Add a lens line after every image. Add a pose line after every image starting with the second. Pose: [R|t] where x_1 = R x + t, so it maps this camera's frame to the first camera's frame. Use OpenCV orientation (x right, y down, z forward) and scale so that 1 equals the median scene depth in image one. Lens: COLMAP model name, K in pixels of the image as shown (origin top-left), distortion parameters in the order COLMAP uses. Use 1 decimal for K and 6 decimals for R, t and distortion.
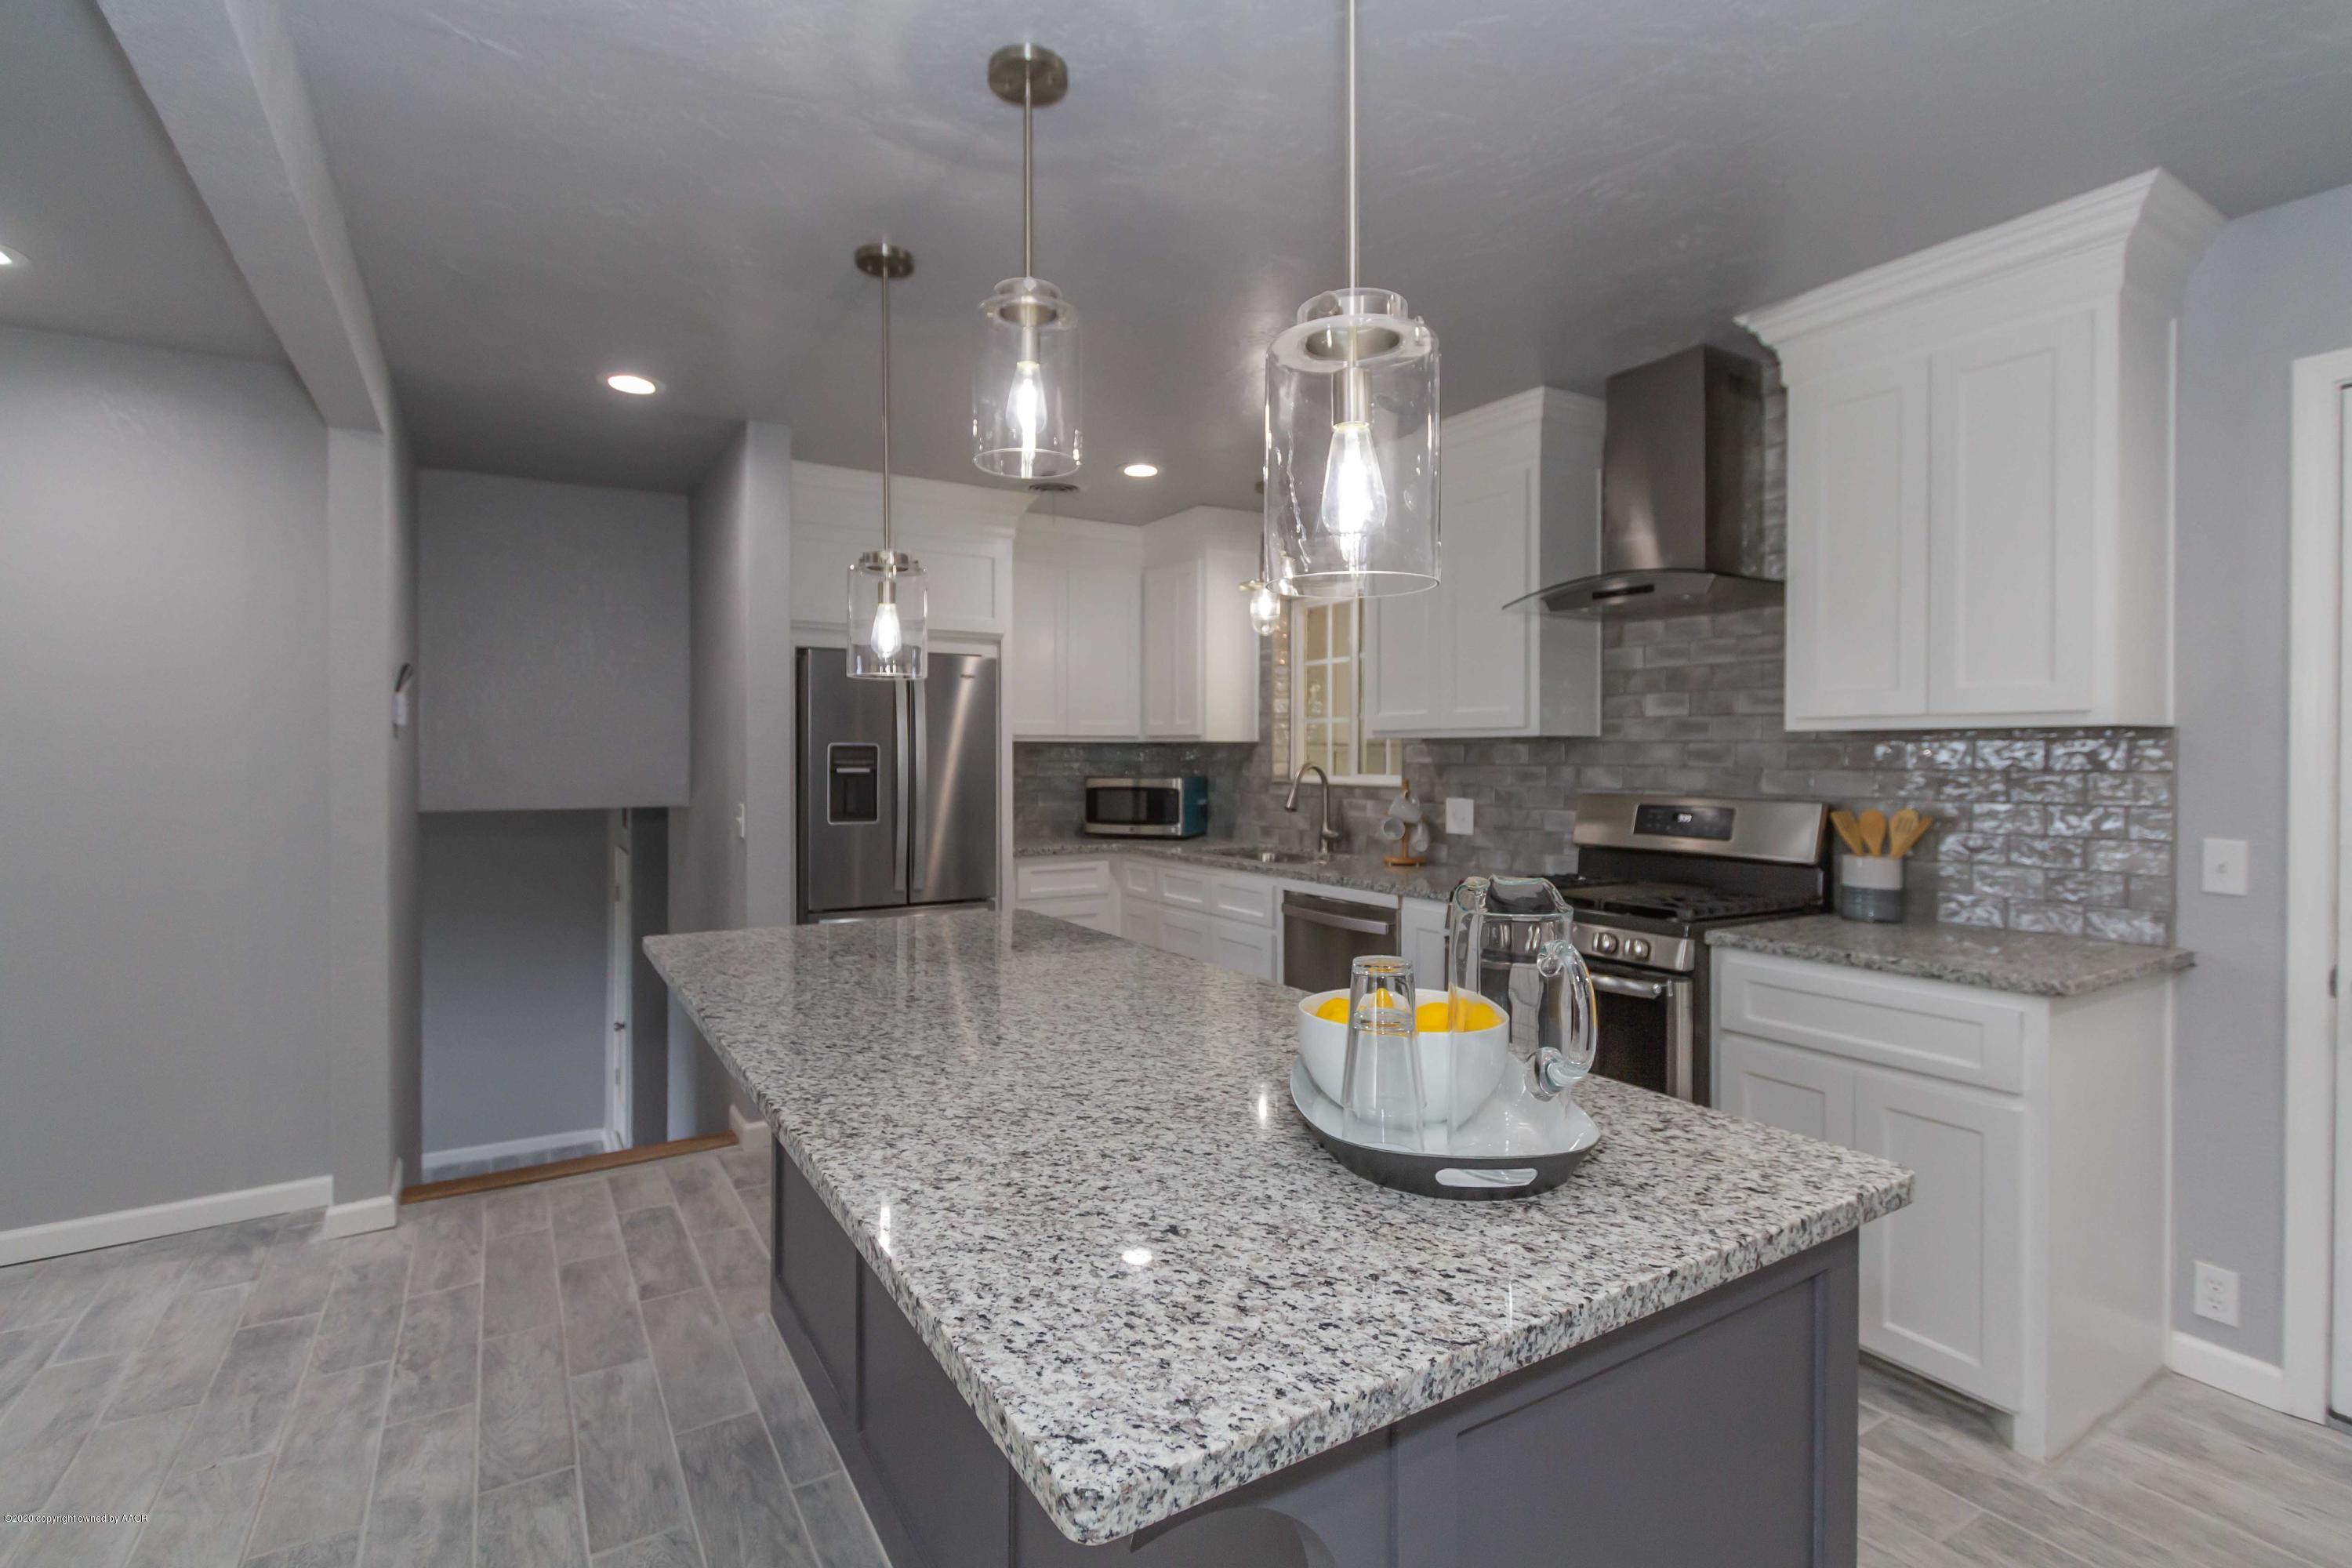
lens RADIAL K [[1091.6, 0, 1160.1], [0, 1091.6, 761.4], [0, 0, 1]] dist [0.001148, 0.000377]
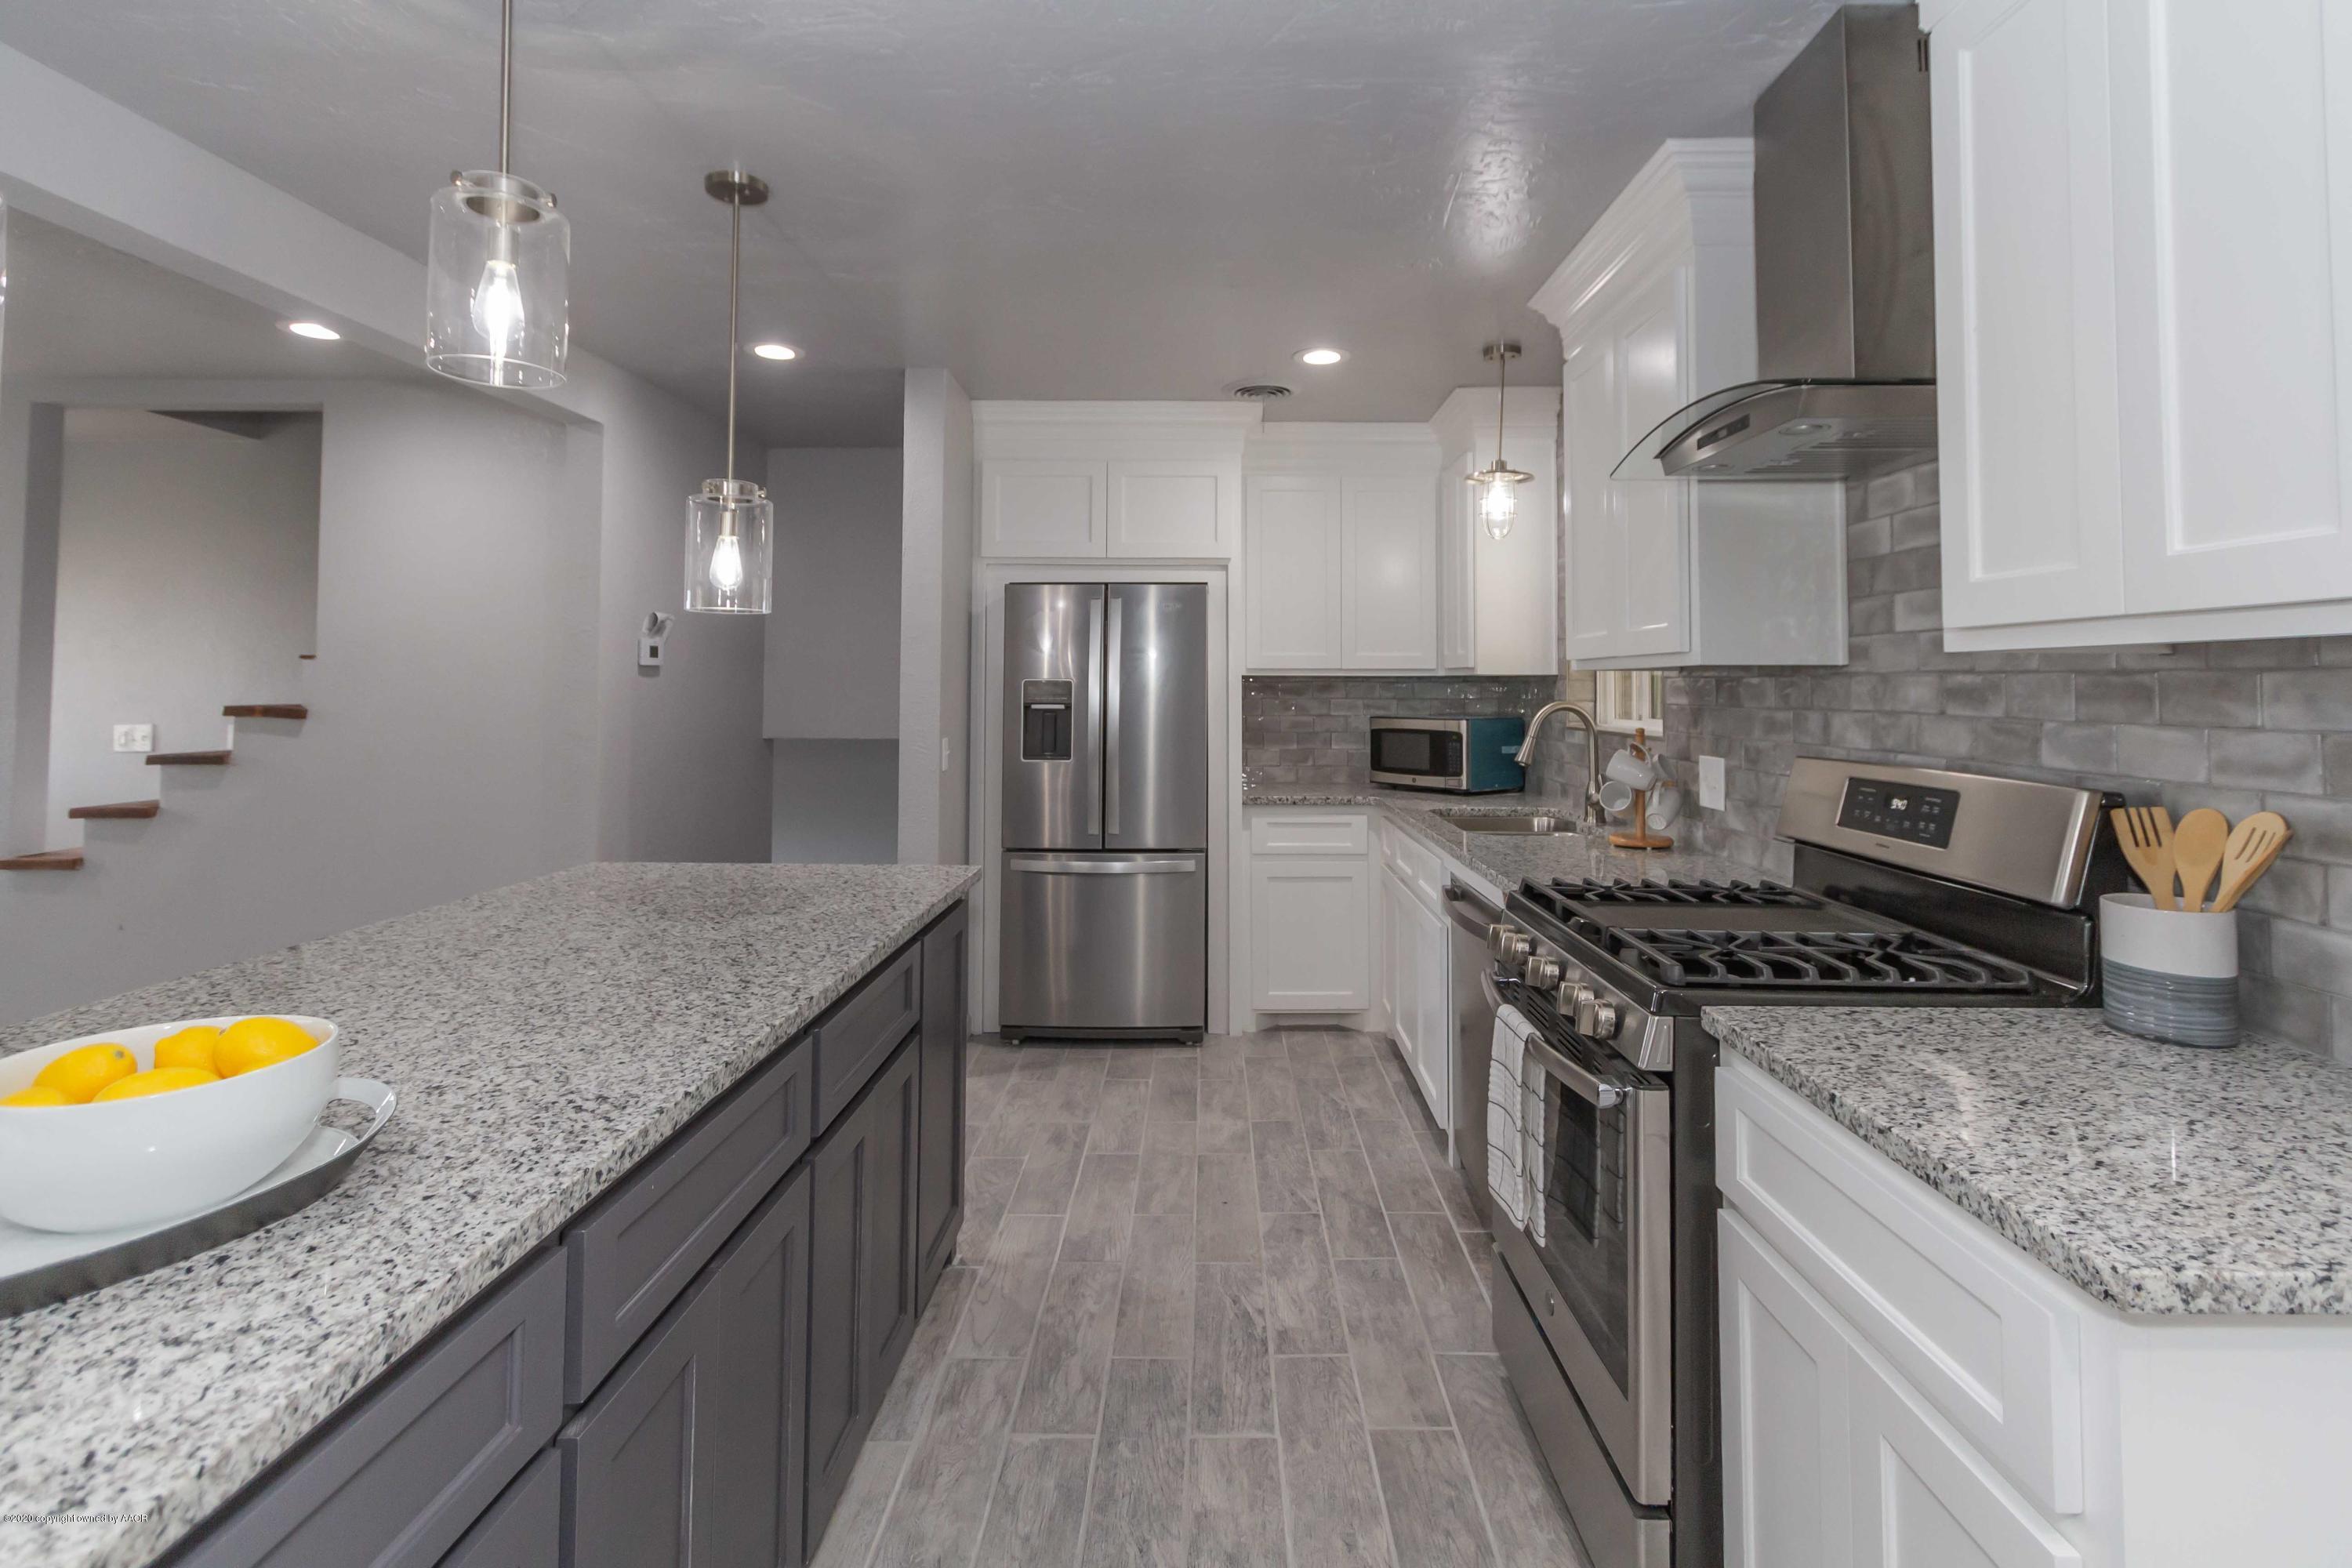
lens RADIAL K [[1121.1, 0, 1180.5], [0, 1121.1, 647.3], [0, 0, 1]] dist [0.000796, -0.001086]
pose [[0.851524, -0.018472, -0.523990, 0.408981], [-0.004067, 0.999116, -0.041830, -0.004583], [0.524300, 0.037751, 0.850696, 0.248879]]
